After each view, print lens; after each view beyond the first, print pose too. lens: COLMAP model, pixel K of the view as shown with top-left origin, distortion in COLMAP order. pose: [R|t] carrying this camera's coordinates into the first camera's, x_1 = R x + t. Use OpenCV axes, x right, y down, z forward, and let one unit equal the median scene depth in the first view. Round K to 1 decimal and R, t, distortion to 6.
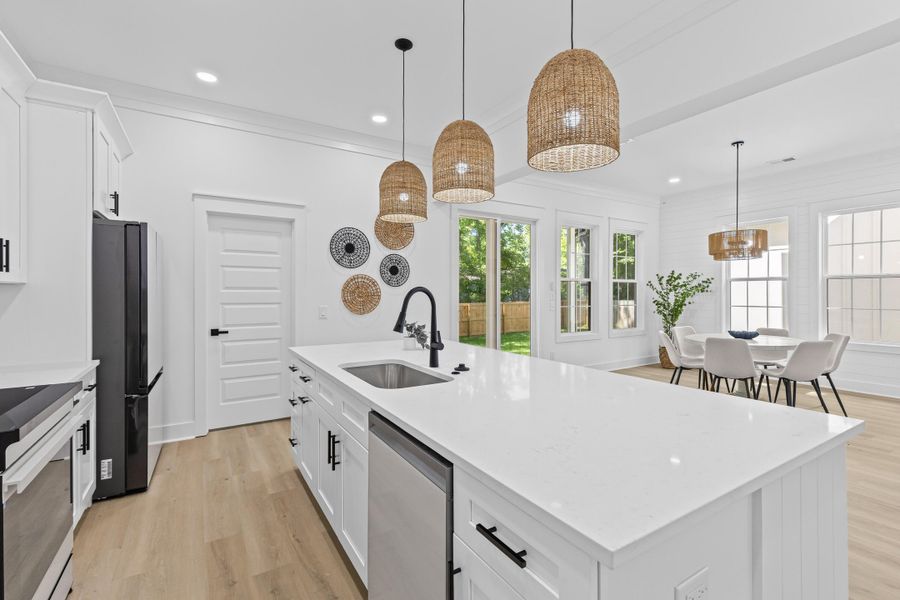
lens RADIAL K [[405.1, 0, 450.4], [0, 405.1, 293.7], [0, 0, 1]] dist [0.007769, -0.001359]
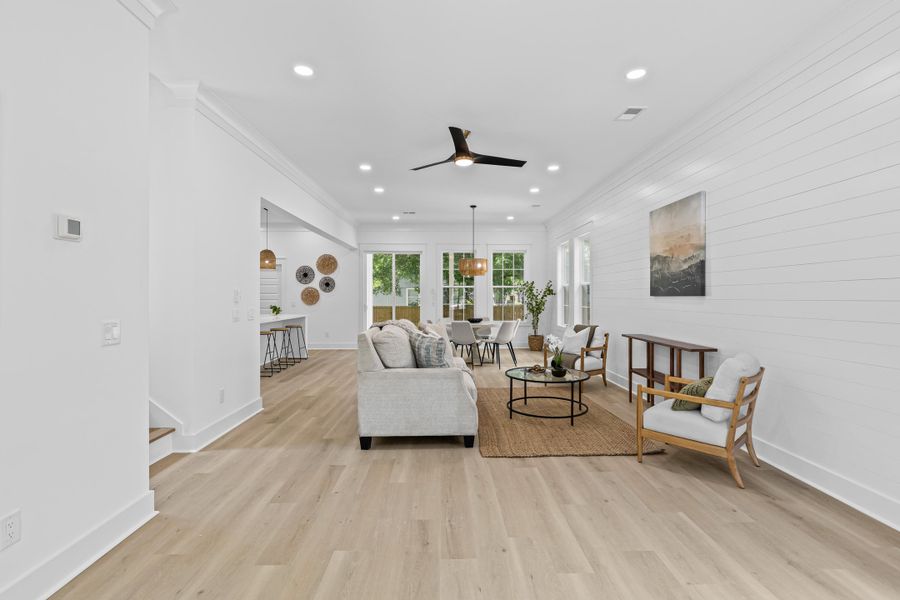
lens RADIAL K [[423.1, 0, 455.4], [0, 423.1, 297.8], [0, 0, 1]] dist [0.002158, 0.000227]
pose [[0.867671, 0.002976, -0.497130, 1.366639], [-0.000108, 0.999983, 0.005798, -0.002154], [0.497139, -0.004977, 0.867657, -0.498363]]
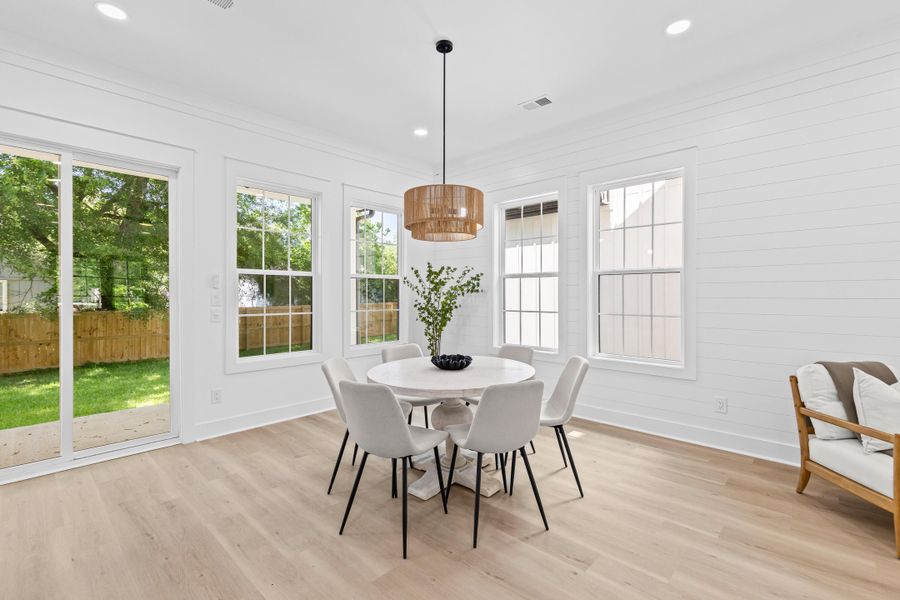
lens RADIAL K [[405.1, 0, 451.6], [0, 405.1, 293.5], [0, 0, 1]] dist [0.007769, -0.001359]
pose [[0.964773, 0.000468, 0.263085, 0.504691], [-0.000067, 0.999999, -0.001535, -0.000749], [-0.263085, 0.001463, 0.964771, 0.378340]]
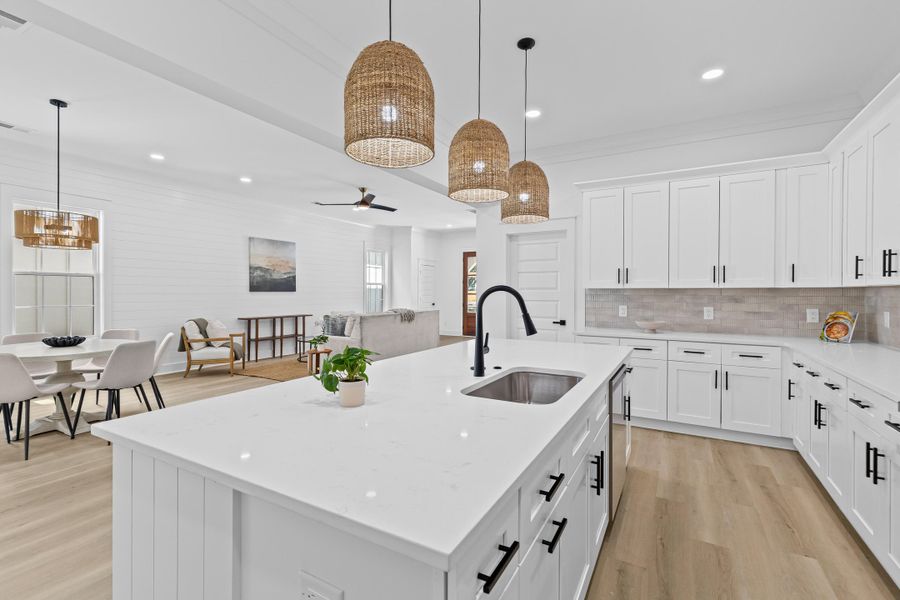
lens RADIAL K [[405.1, 0, 457.8], [0, 405.1, 296.0], [0, 0, 1]] dist [0.007769, -0.001359]
pose [[-0.498473, -0.009862, 0.866849, -0.340201], [0.000909, 0.999929, 0.011899, -0.001683], [-0.866905, 0.006719, -0.498429, 0.648354]]
